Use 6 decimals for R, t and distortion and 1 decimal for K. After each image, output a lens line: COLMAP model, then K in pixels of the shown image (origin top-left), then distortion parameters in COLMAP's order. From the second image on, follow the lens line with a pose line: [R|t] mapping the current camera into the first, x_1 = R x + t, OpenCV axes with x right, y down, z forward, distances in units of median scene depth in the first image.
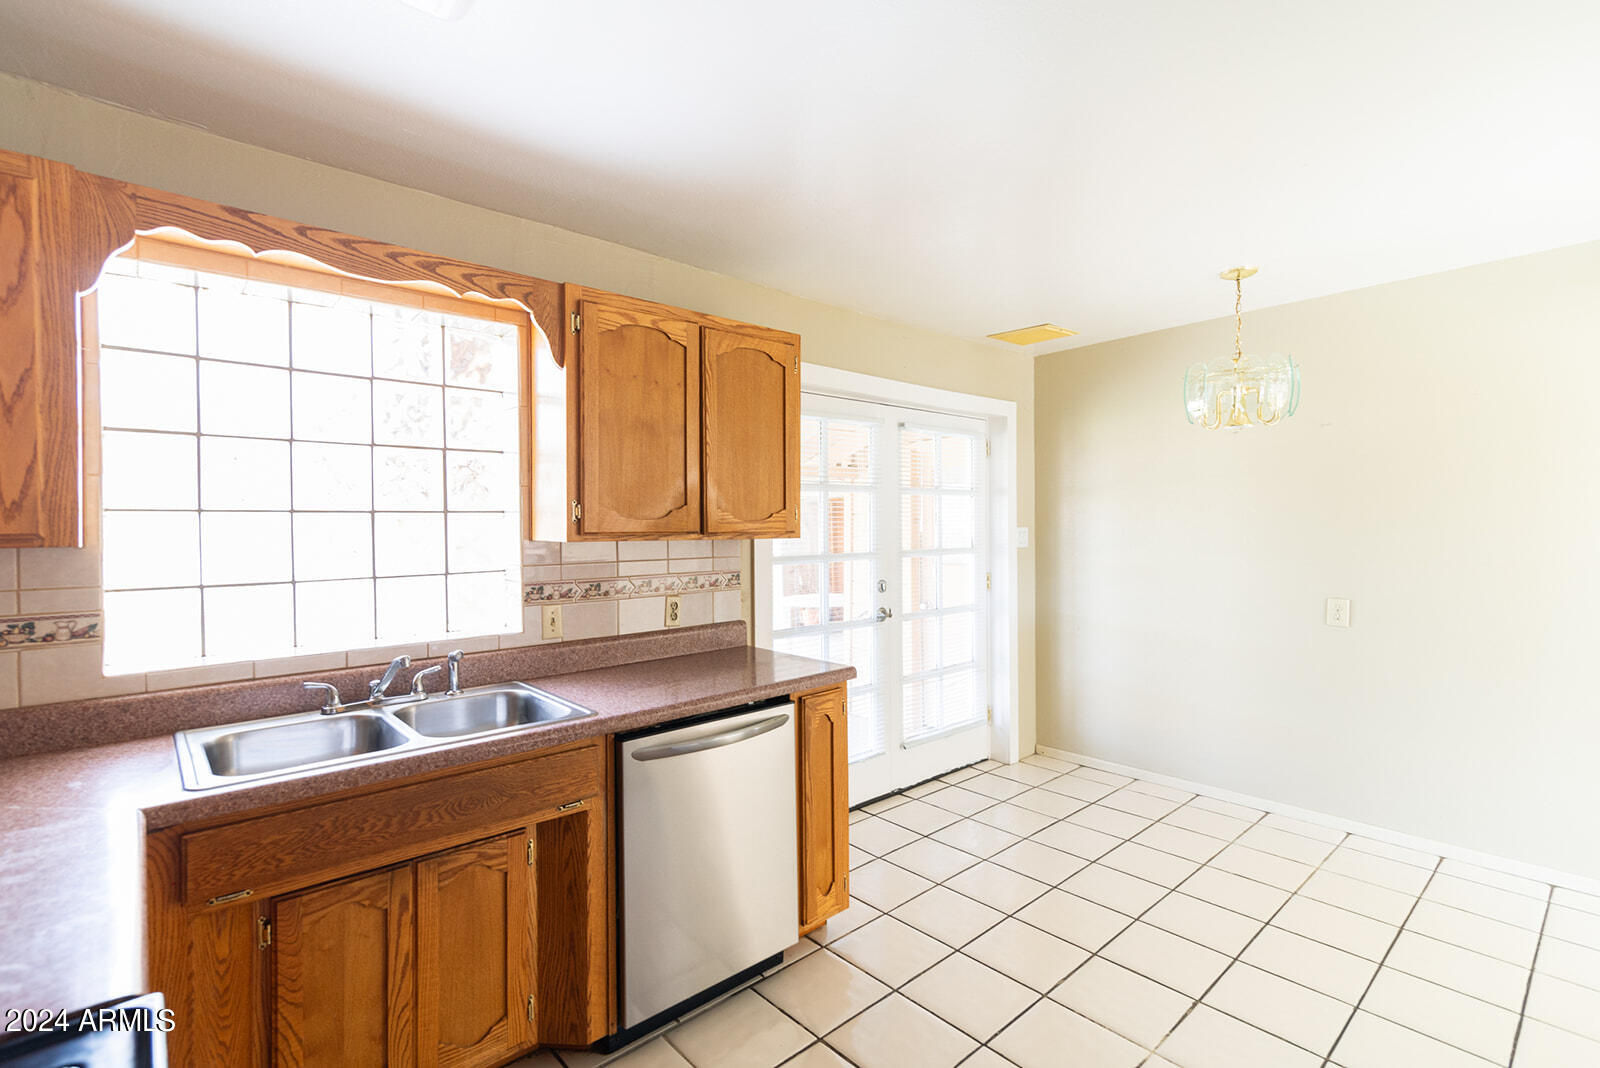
lens RADIAL K [[727.9, 0, 797.9], [0, 727.9, 526.3], [0, 0, 1]] dist [0.000602, -0.000185]
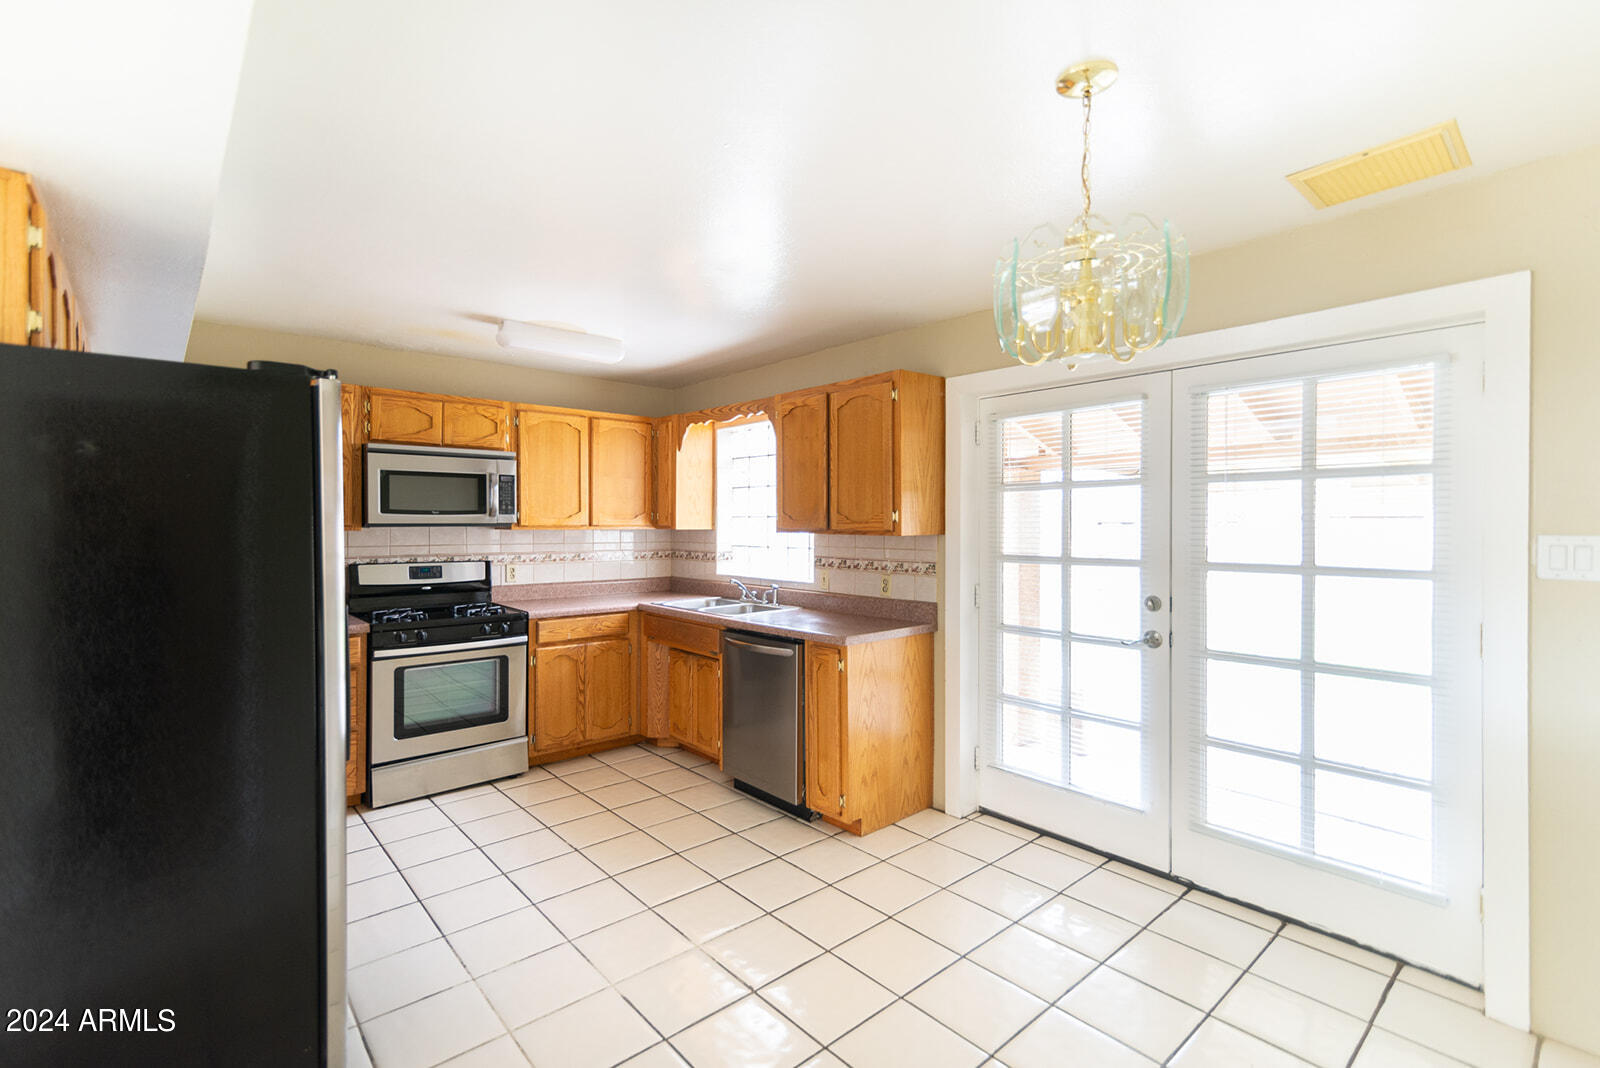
lens RADIAL K [[727.9, 0, 797.9], [0, 727.9, 526.3], [0, 0, 1]] dist [0.000602, -0.000185]
pose [[-0.012118, 0.018046, -0.999764, 1.228608], [0.003549, 0.999832, 0.018005, -0.023091], [0.999920, -0.003330, -0.012180, 0.849150]]
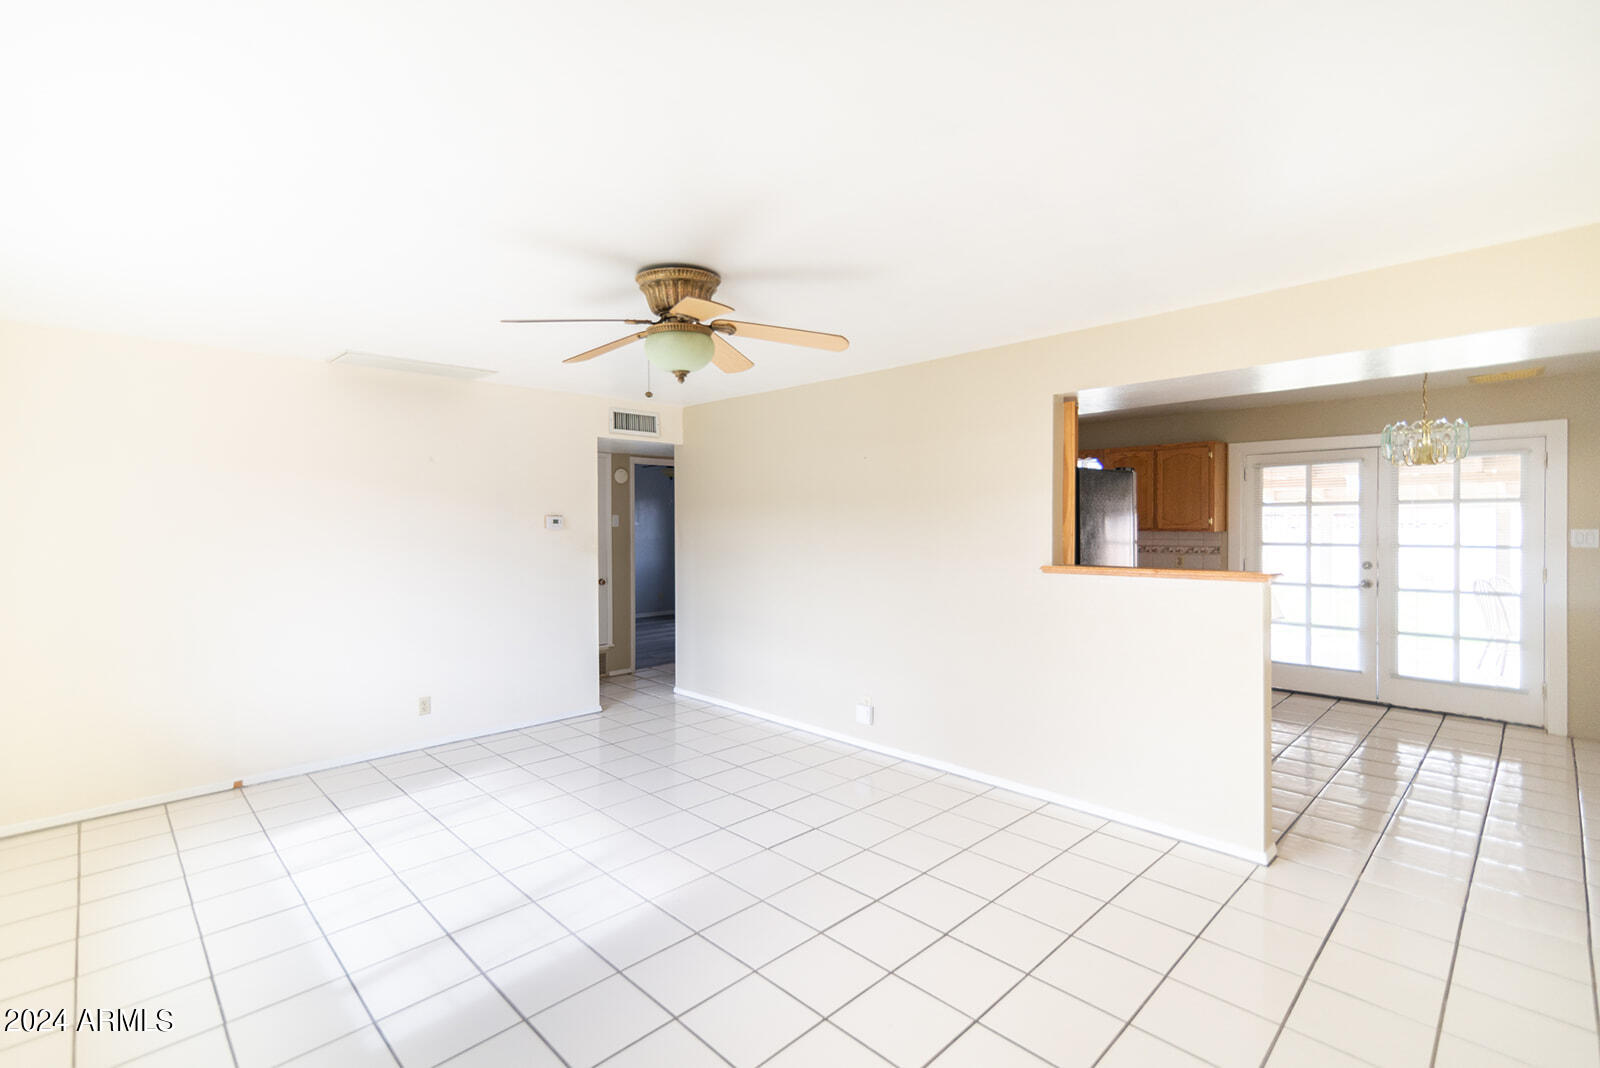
lens RADIAL K [[728.4, 0, 767.3], [0, 728.4, 528.2], [0, 0, 1]] dist [0.000635, -0.004555]
pose [[0.016432, 0.019113, -0.999682, 2.221236], [0.007494, 0.999787, 0.019238, -0.049015], [0.999837, -0.007808, 0.016285, -0.406414]]
